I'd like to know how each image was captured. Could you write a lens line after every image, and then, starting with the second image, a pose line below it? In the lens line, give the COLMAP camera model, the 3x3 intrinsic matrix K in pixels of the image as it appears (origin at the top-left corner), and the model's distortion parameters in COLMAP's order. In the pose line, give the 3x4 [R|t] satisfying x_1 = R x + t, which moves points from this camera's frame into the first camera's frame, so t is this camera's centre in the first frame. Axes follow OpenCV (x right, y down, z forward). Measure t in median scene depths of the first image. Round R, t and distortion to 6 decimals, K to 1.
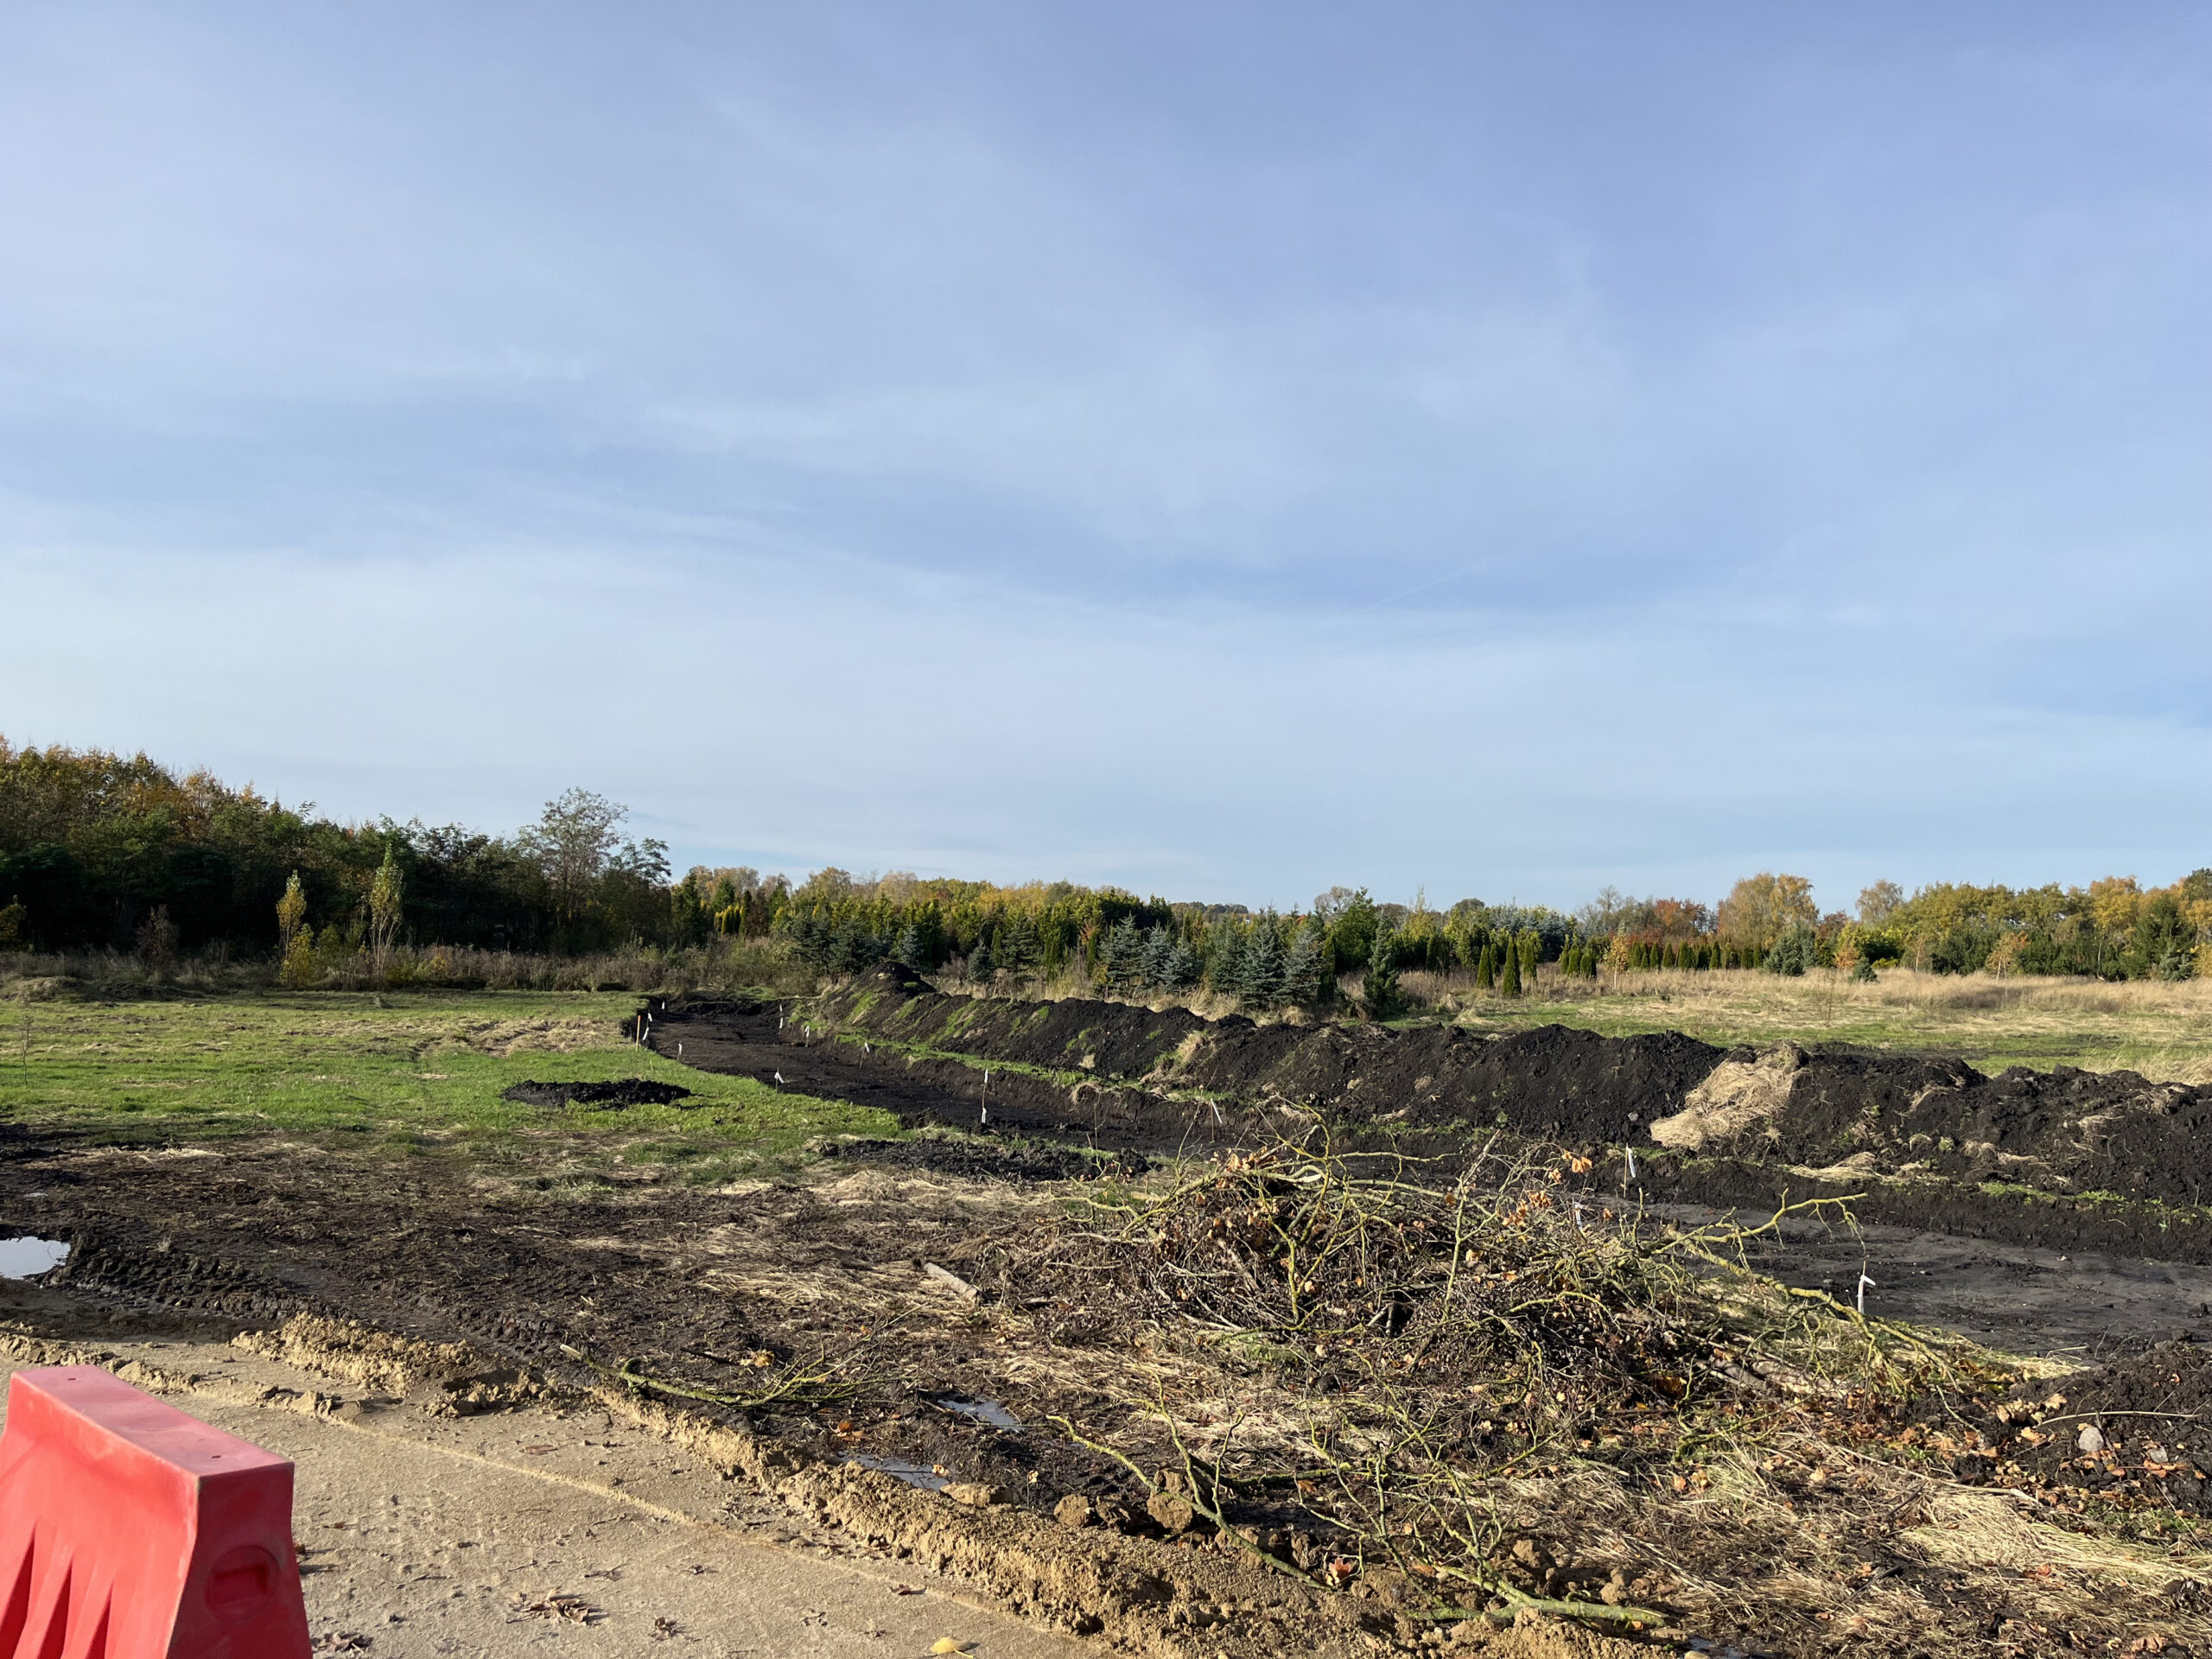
lens RADIAL K [[1649.8, 0, 1106.0], [0, 1649.8, 829.5], [0, 0, 1]] dist [-0.000189, -0.000061]
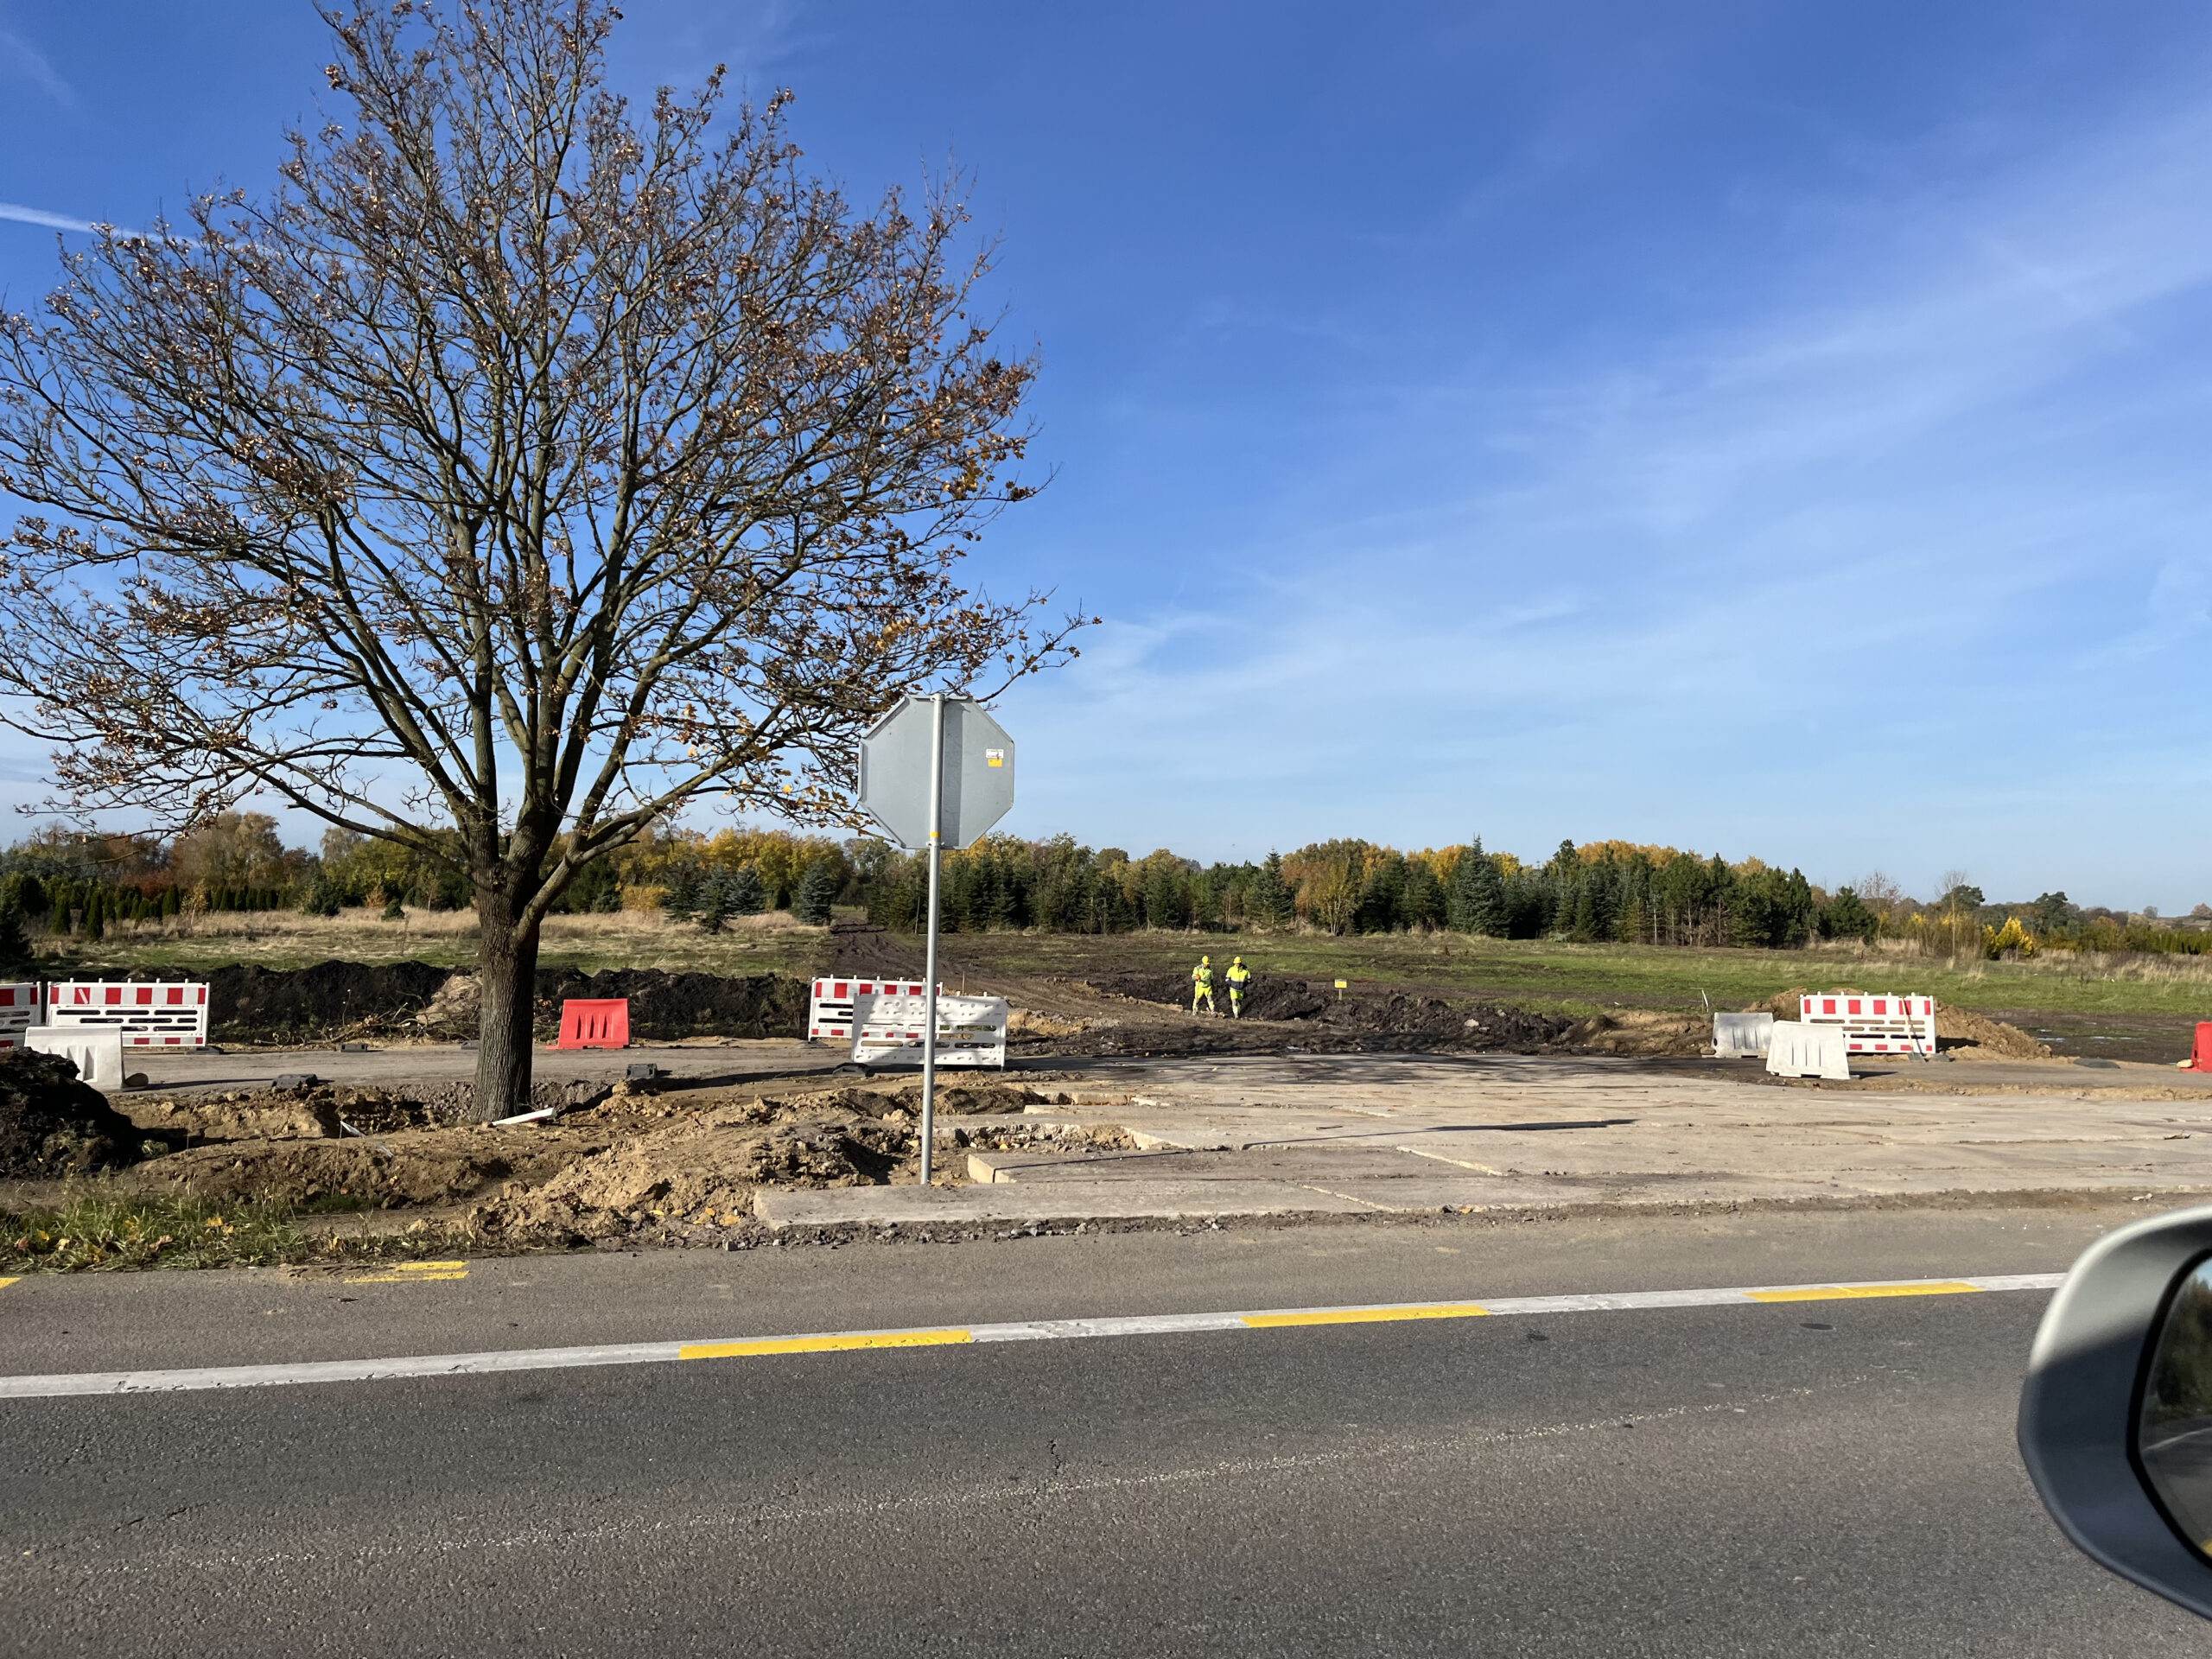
lens RADIAL K [[1649.8, 0, 1106.0], [0, 1649.8, 829.5], [0, 0, 1]] dist [-0.000189, -0.000061]
pose [[0.628257, 0.016128, 0.777839, -0.301657], [-0.049566, 0.998584, 0.019329, -0.045774], [-0.776426, -0.050698, 0.628166, -0.348498]]
